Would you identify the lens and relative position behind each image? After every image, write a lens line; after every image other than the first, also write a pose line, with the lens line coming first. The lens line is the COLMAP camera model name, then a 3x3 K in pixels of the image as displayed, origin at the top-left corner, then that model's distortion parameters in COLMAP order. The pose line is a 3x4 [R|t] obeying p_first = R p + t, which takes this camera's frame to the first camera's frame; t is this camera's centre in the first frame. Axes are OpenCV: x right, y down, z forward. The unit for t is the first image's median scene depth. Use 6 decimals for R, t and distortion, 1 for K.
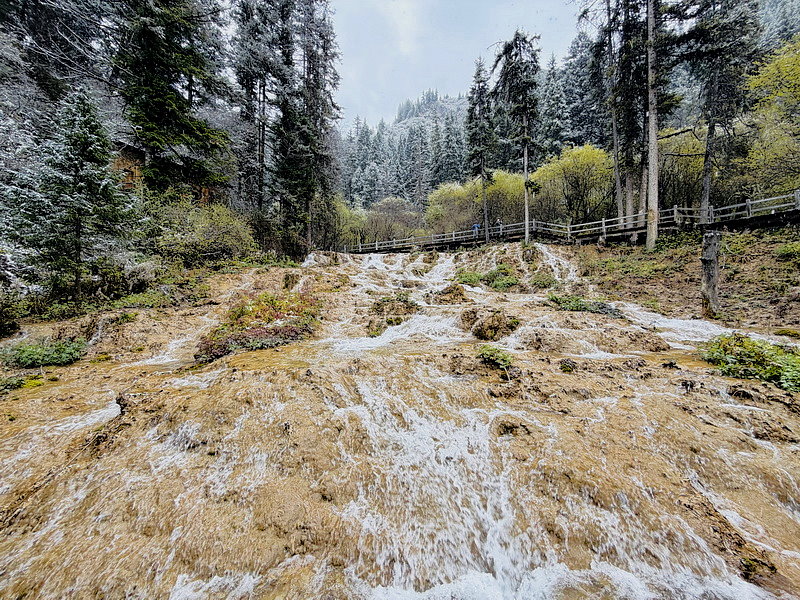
lens RADIAL K [[318.3, 0, 398.4], [0, 318.3, 299.3], [0, 0, 1]] dist [-0.001089, 0.000253]
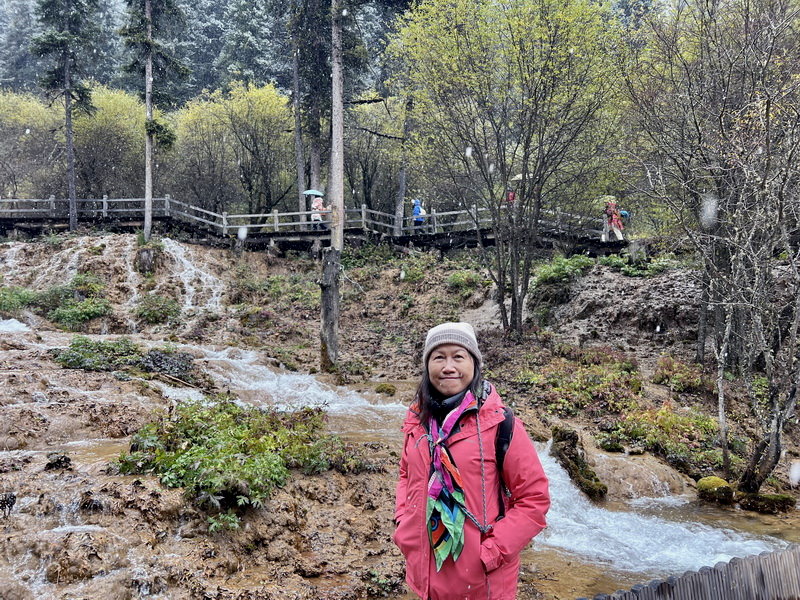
lens RADIAL K [[601.4, 0, 404.2], [0, 601.4, 304.5], [0, 0, 1]] dist [0.067452, -0.082394]
pose [[0.787583, 0.034312, 0.615253, 0.129581], [0.005849, 0.997987, -0.063145, -0.000376], [-0.616181, 0.053331, 0.785797, -0.044940]]
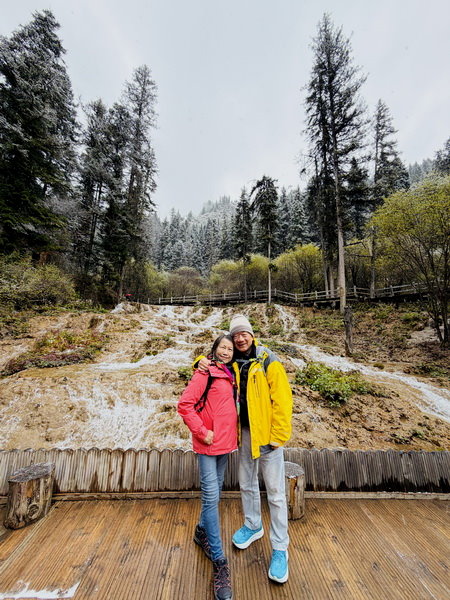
lens RADIAL K [[238.7, 0, 225.7], [0, 238.7, 301.0], [0, 0, 1]] dist [-0.001089, 0.000253]
pose [[0.992156, 0.051852, 0.113748, 0.073692], [-0.032852, 0.986087, -0.162952, -0.000927], [-0.120615, 0.157937, 0.980055, -0.079488]]
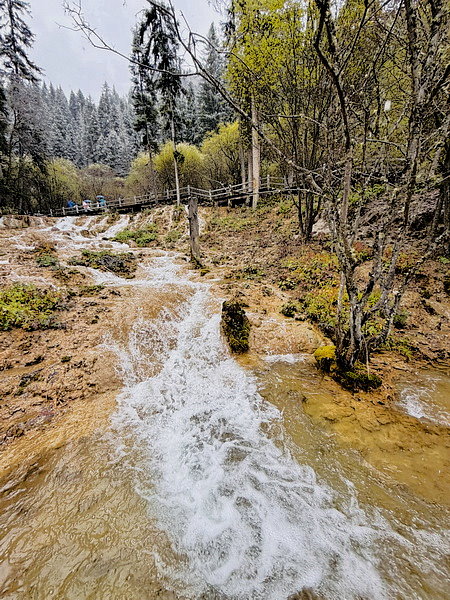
lens RADIAL K [[240.6, 0, 223.8], [0, 240.6, 296.9], [0, 0, 1]] dist [0.000509, -0.000423]
pose [[0.972701, -0.092113, 0.212999, 0.355076], [0.050725, 0.980047, 0.192183, 0.004850], [-0.226451, -0.176132, 0.957965, -0.018528]]
